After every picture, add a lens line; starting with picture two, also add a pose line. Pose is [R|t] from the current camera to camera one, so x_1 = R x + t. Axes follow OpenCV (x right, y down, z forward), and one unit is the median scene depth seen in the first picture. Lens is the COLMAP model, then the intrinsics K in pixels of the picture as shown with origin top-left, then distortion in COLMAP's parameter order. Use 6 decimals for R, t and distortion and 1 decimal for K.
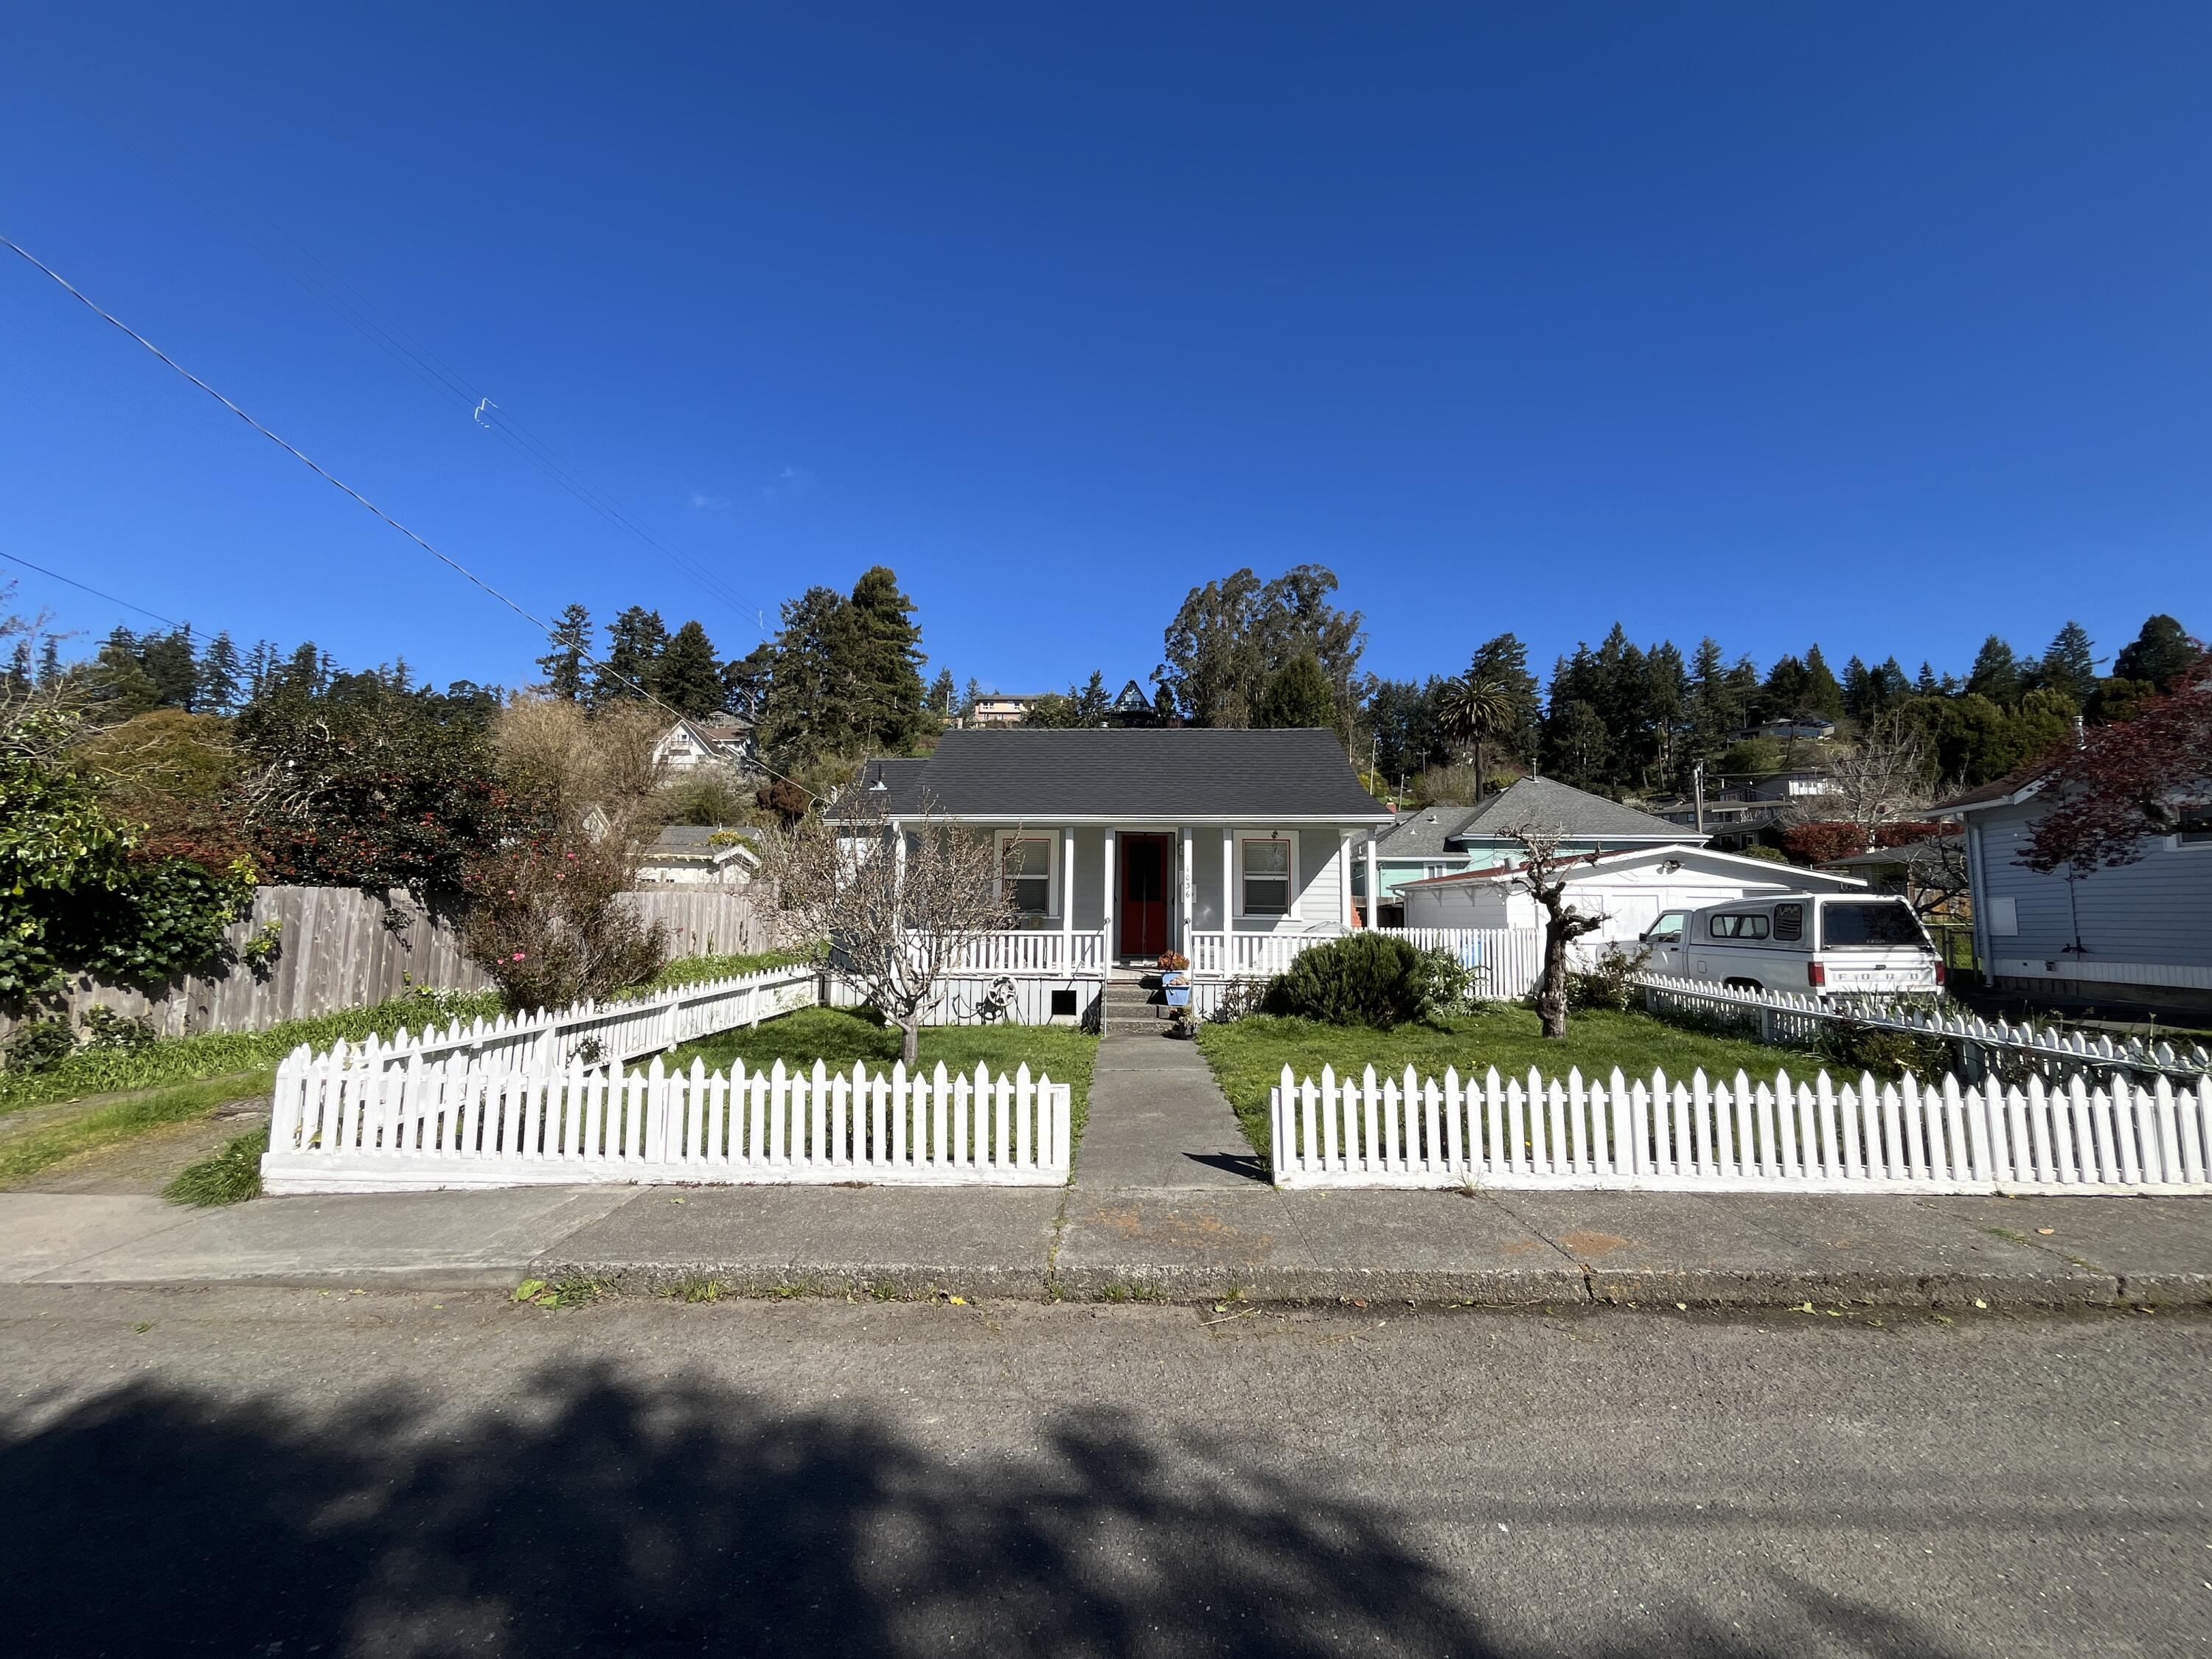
lens RADIAL K [[897.6, 0, 1109.5], [0, 897.6, 821.5], [0, 0, 1]] dist [-0.003889, -0.000085]
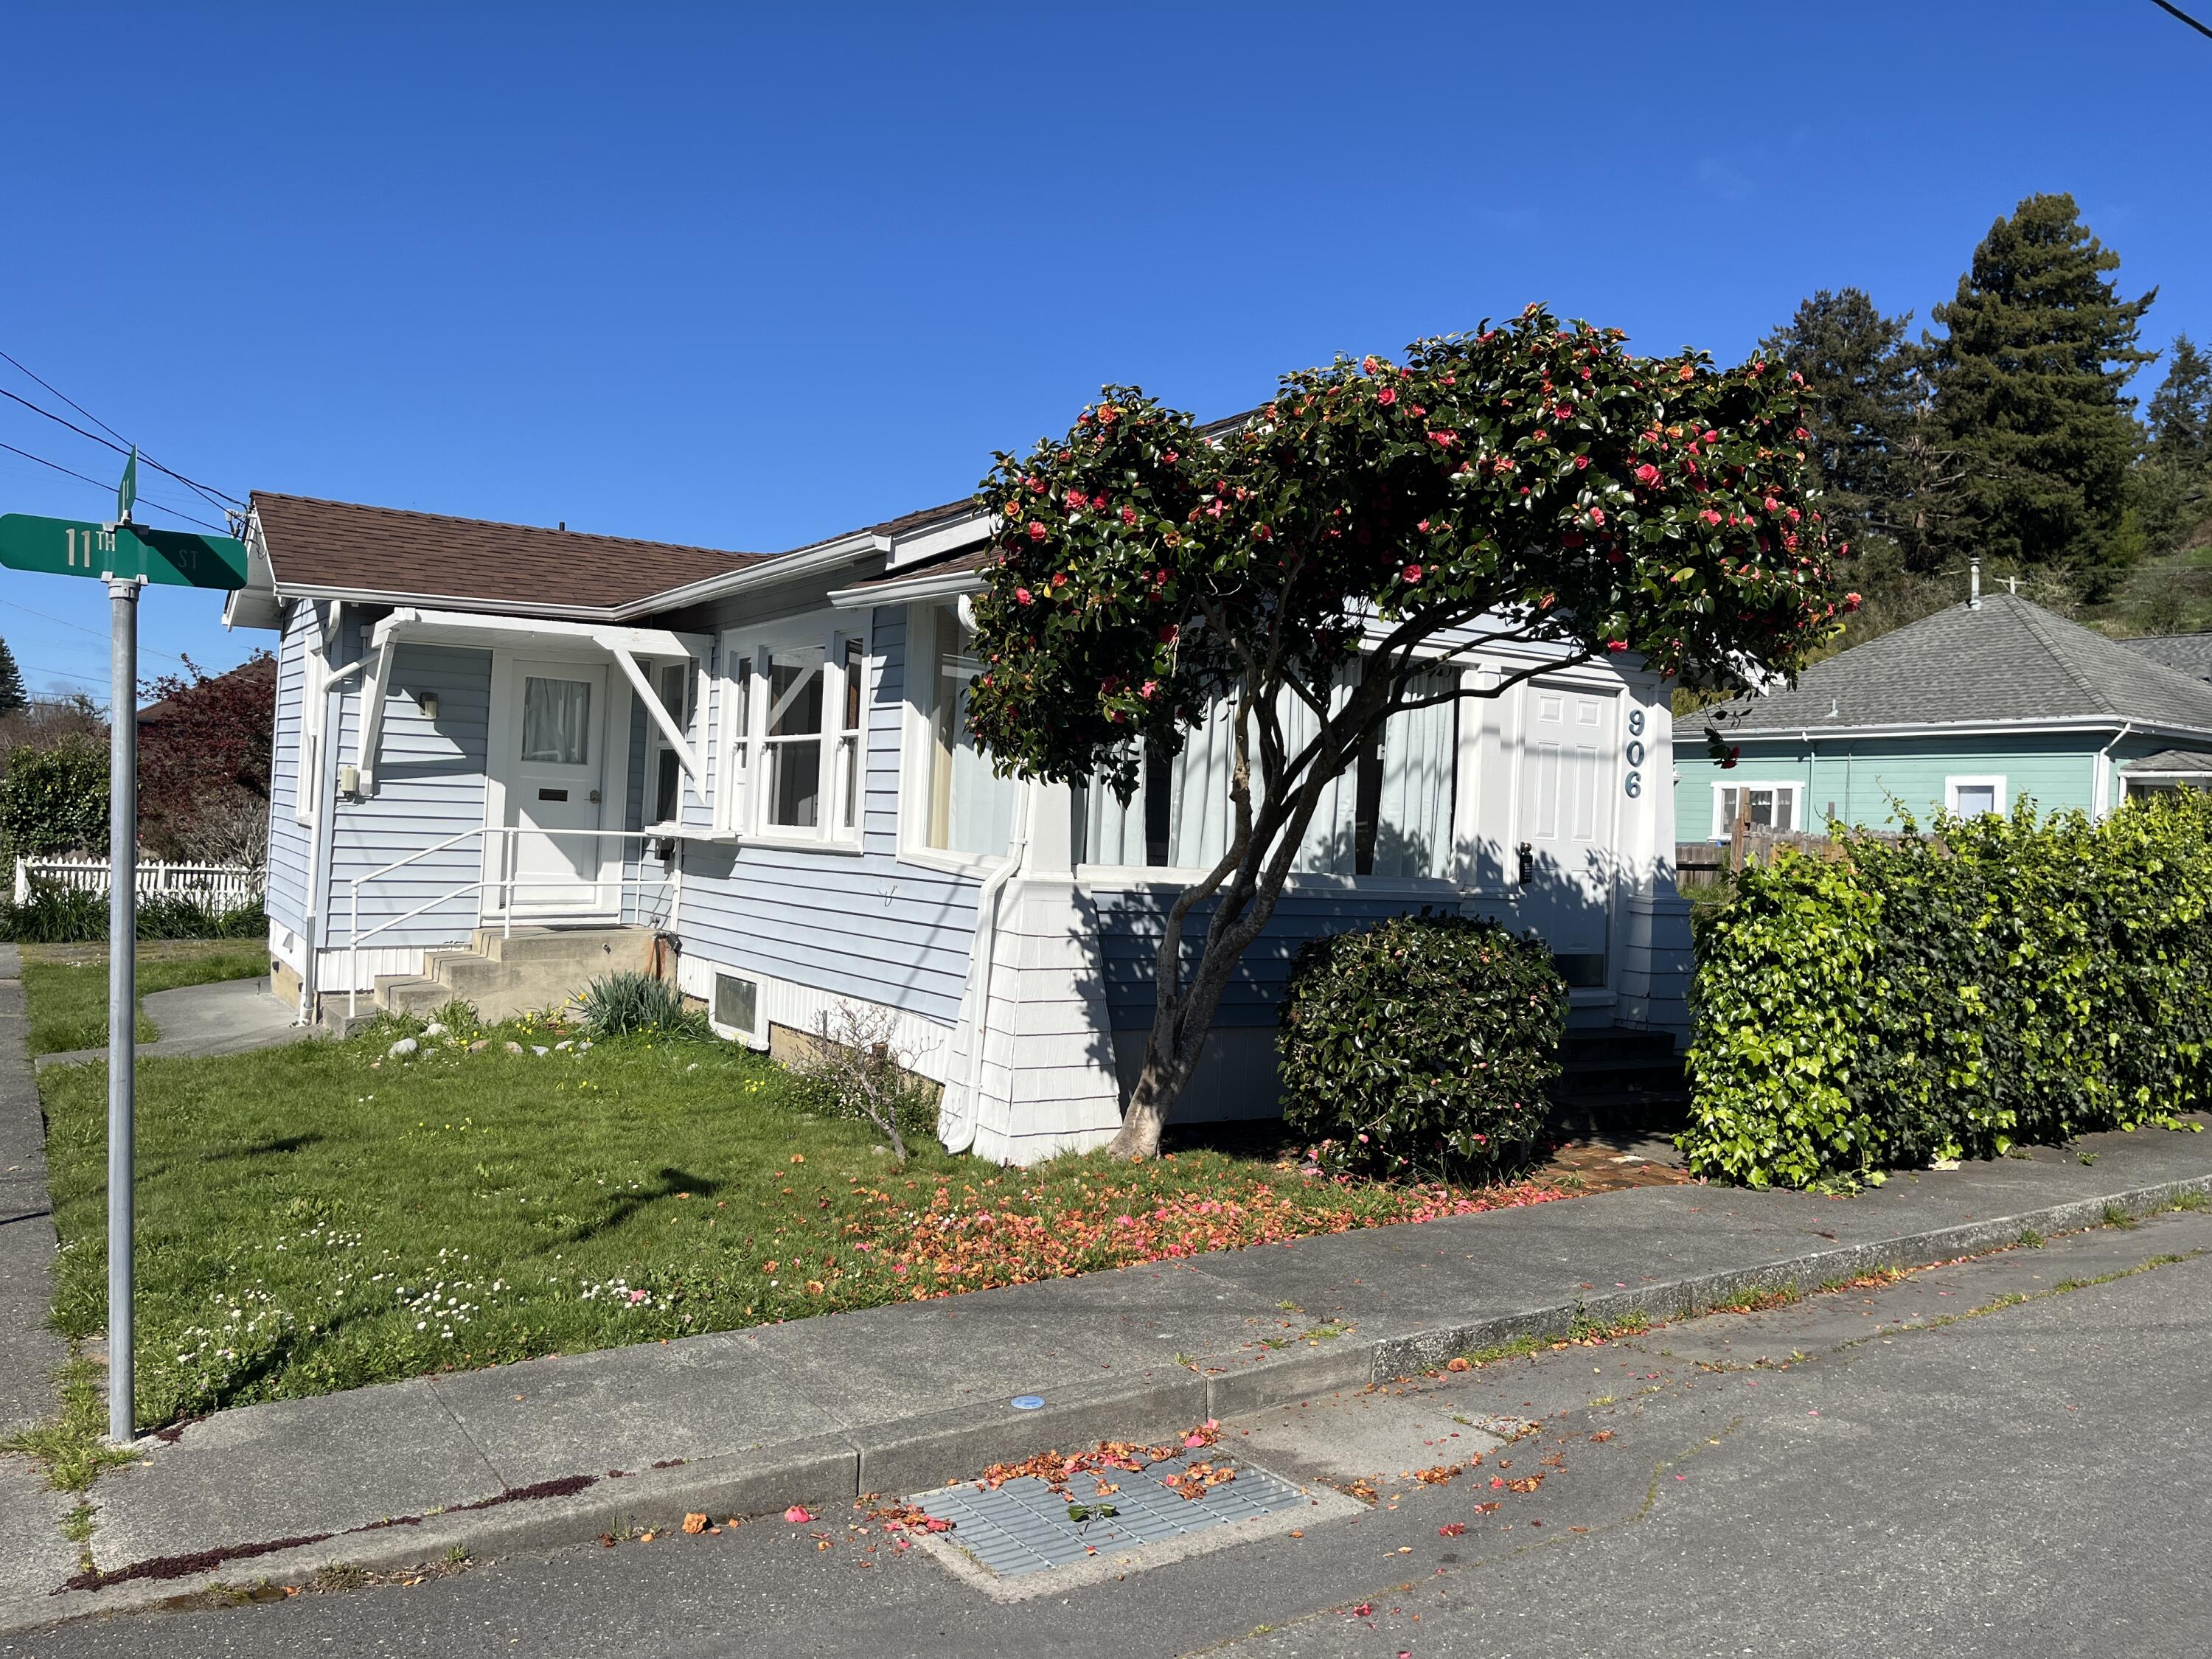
lens RADIAL K [[1663.3, 0, 1100.5], [0, 1663.3, 824.4], [0, 0, 1]] dist [0.071394, -0.095462]
pose [[0.555242, 0.007179, -0.831658, 0.254941], [0.045143, 0.998228, 0.038756, 0.003496], [0.830463, -0.059062, 0.553934, 0.036079]]
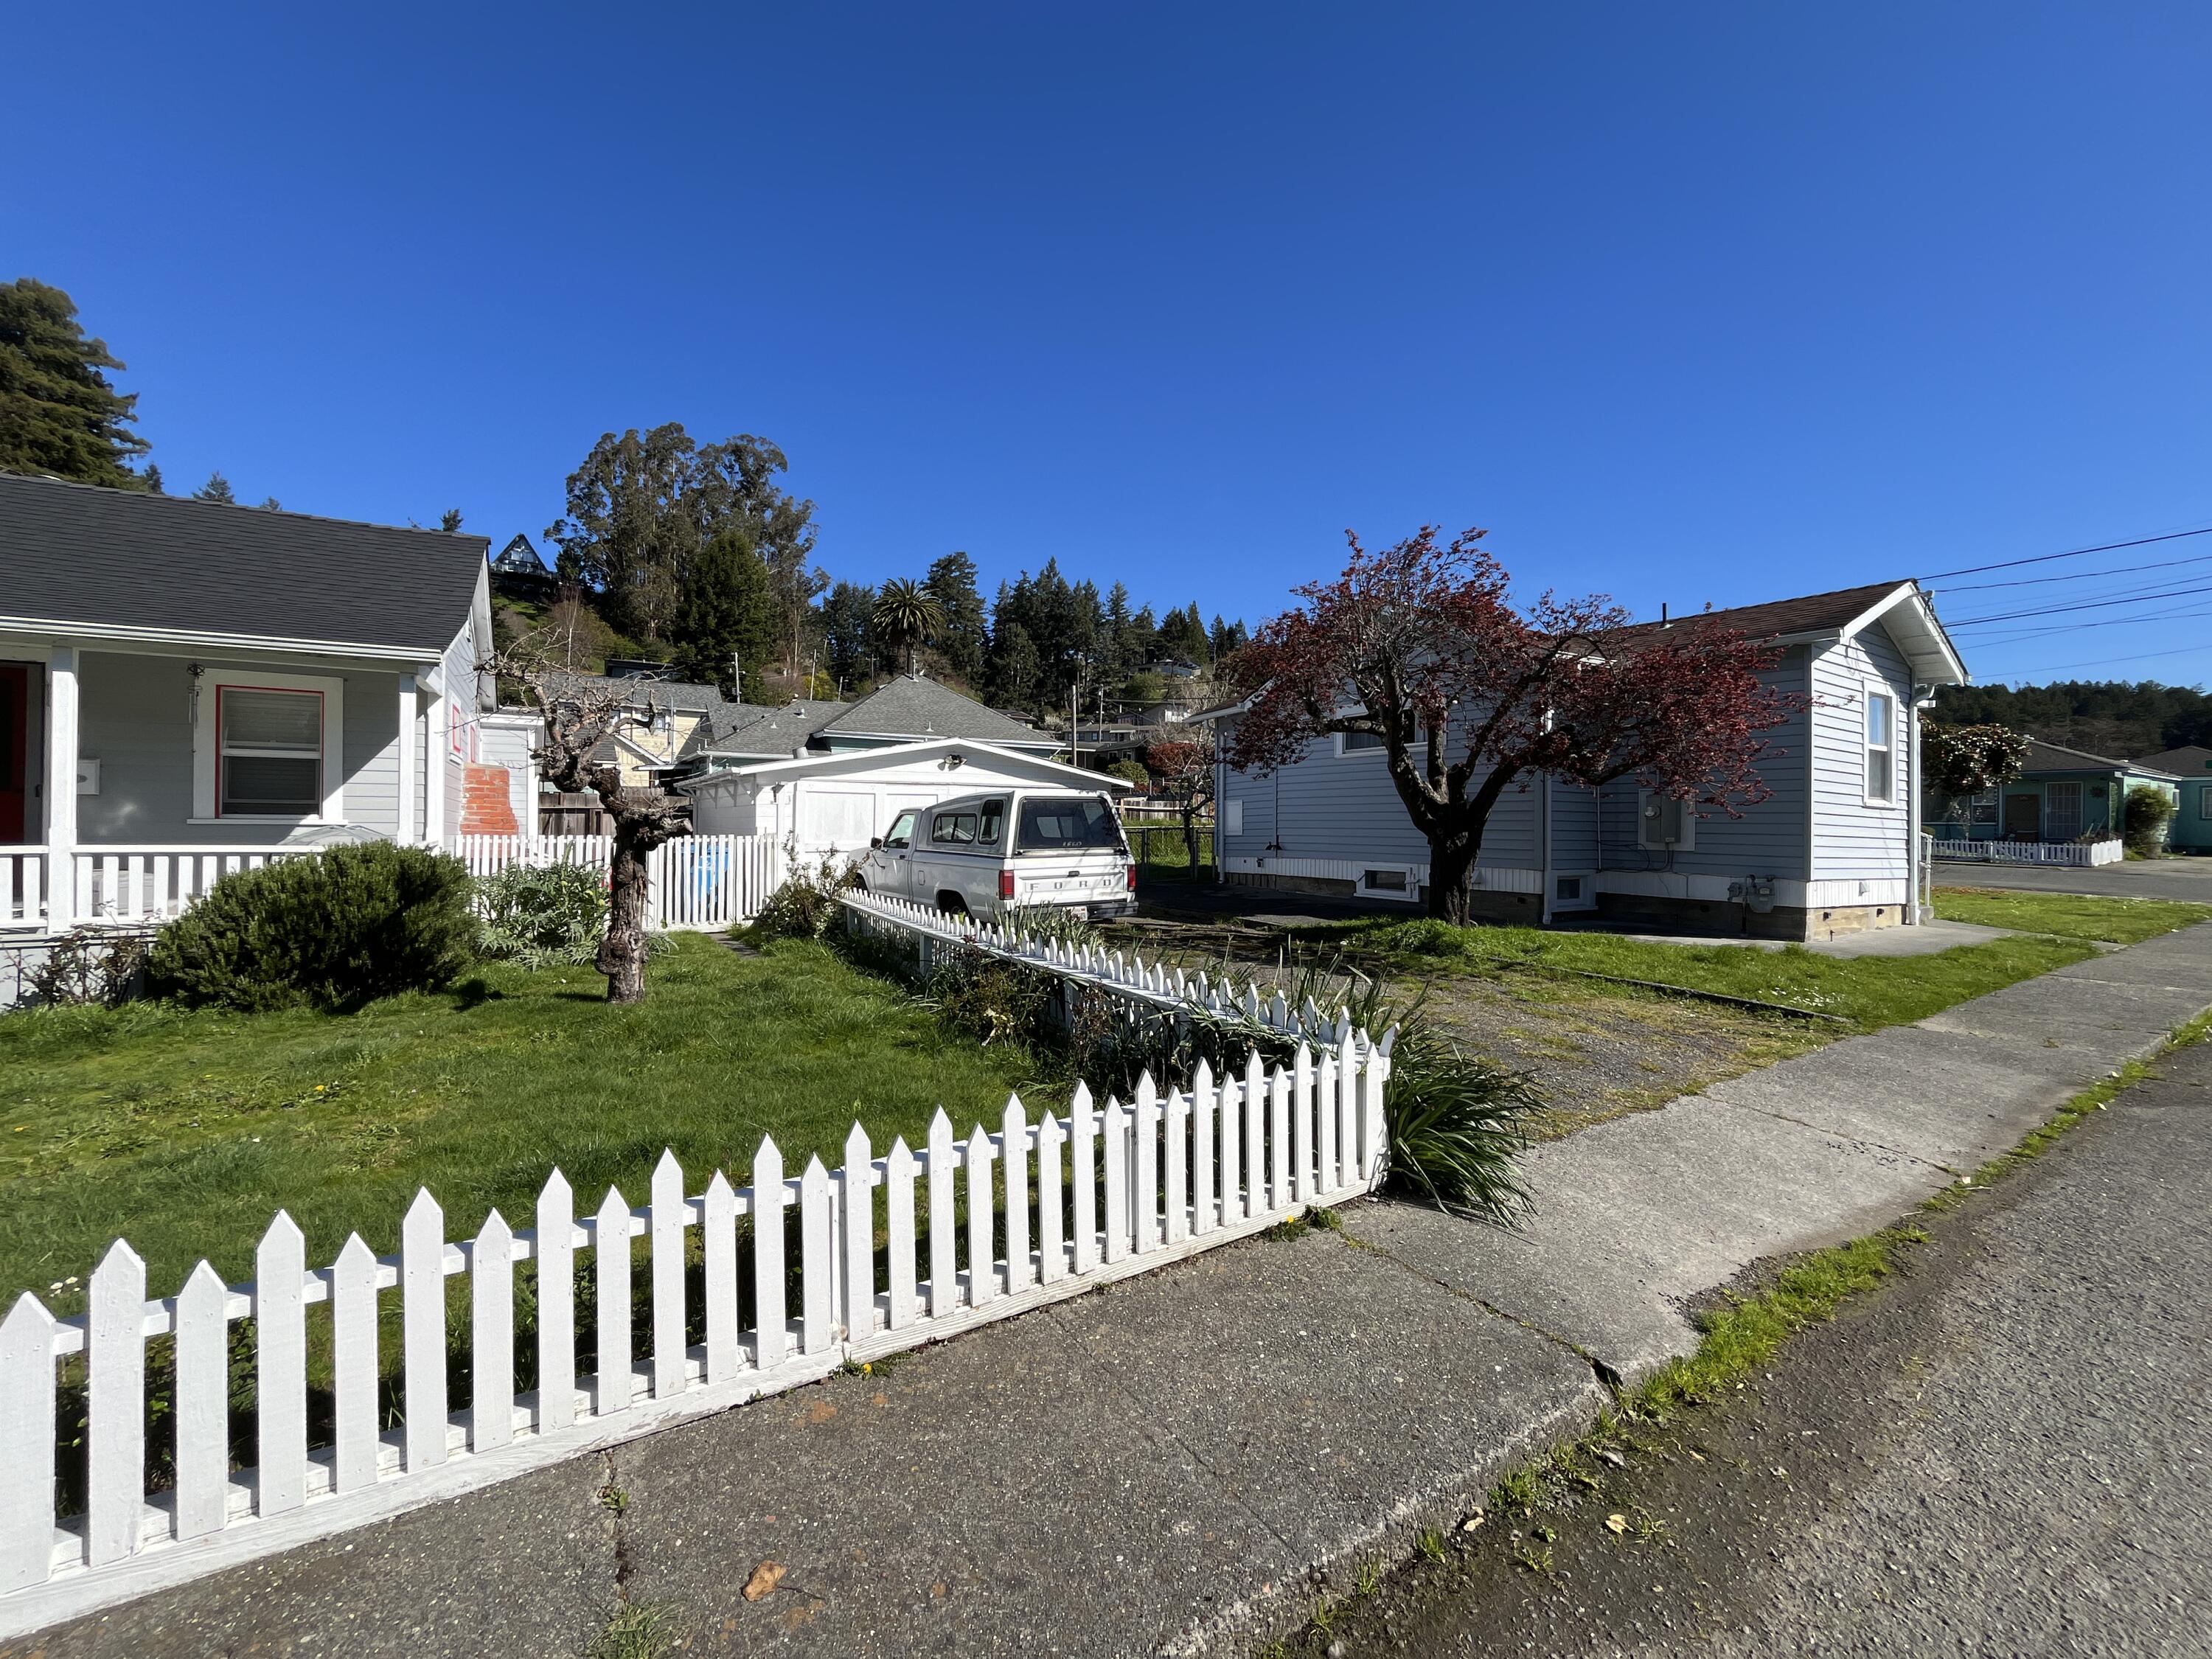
lens RADIAL K [[897.6, 0, 1108.3], [0, 897.6, 826.3], [0, 0, 1]] dist [-0.003889, -0.000085]
pose [[0.836909, -0.007643, 0.547288, 0.033728], [-0.051241, 0.994417, 0.092244, 0.002968], [-0.544938, -0.105243, 0.831845, 0.021908]]
